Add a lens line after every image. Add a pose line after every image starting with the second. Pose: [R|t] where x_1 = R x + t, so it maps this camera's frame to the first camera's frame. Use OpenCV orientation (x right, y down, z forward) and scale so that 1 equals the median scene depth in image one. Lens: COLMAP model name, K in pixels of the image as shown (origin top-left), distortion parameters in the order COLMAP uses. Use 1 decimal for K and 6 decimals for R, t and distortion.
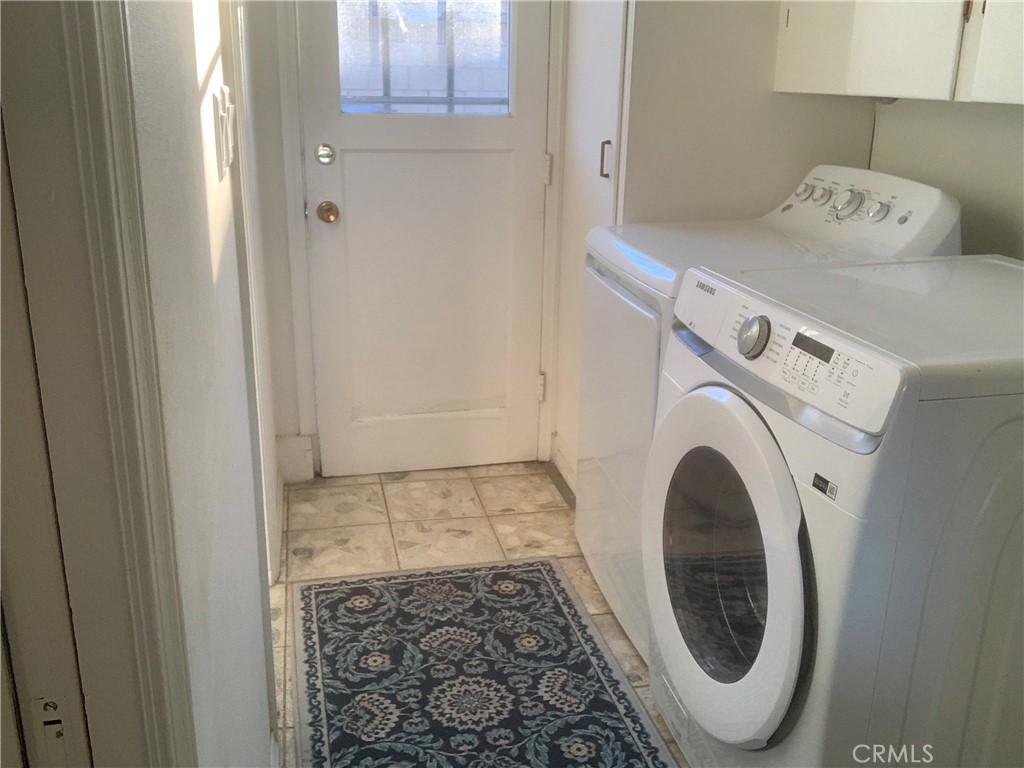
lens RADIAL K [[965.4, 0, 513.1], [0, 965.4, 383.2], [0, 0, 1]] dist [-0.017333, 0.000000]
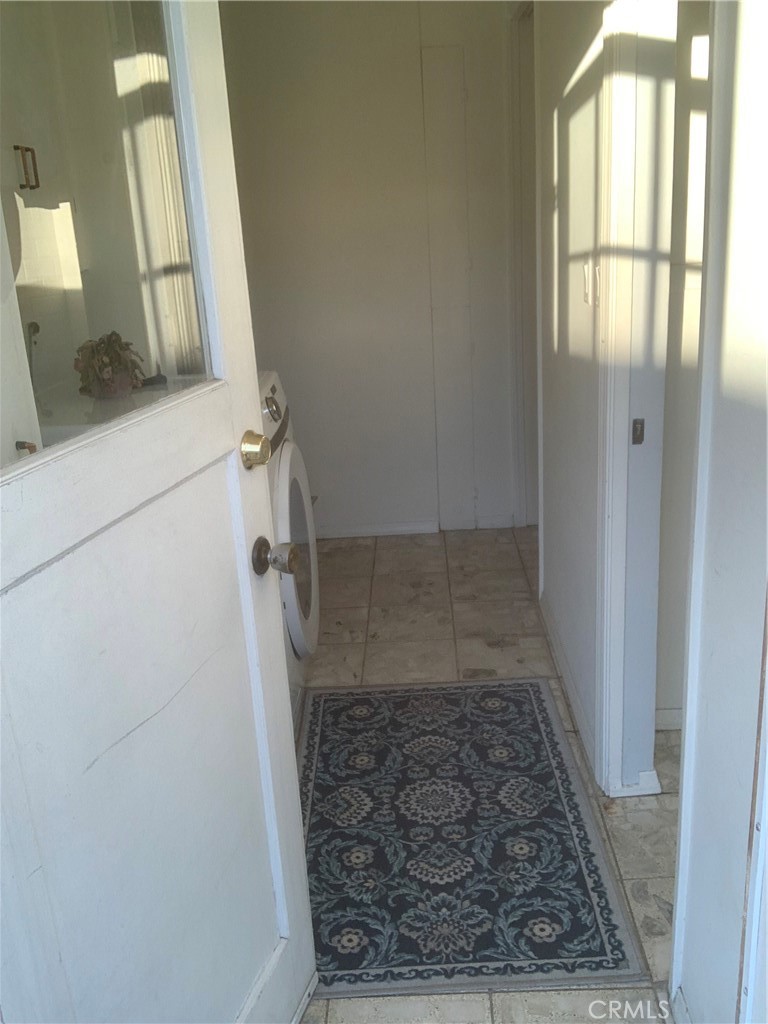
lens RADIAL K [[965.4, 0, 386.3], [0, 965.4, 512.1], [0, 0, 1]] dist [-0.017333, 0.000000]
pose [[-0.970985, -0.044613, 0.234943, -0.214434], [0.102047, 0.811208, 0.575784, -0.538159], [-0.216275, 0.583053, -0.783118, 1.523593]]
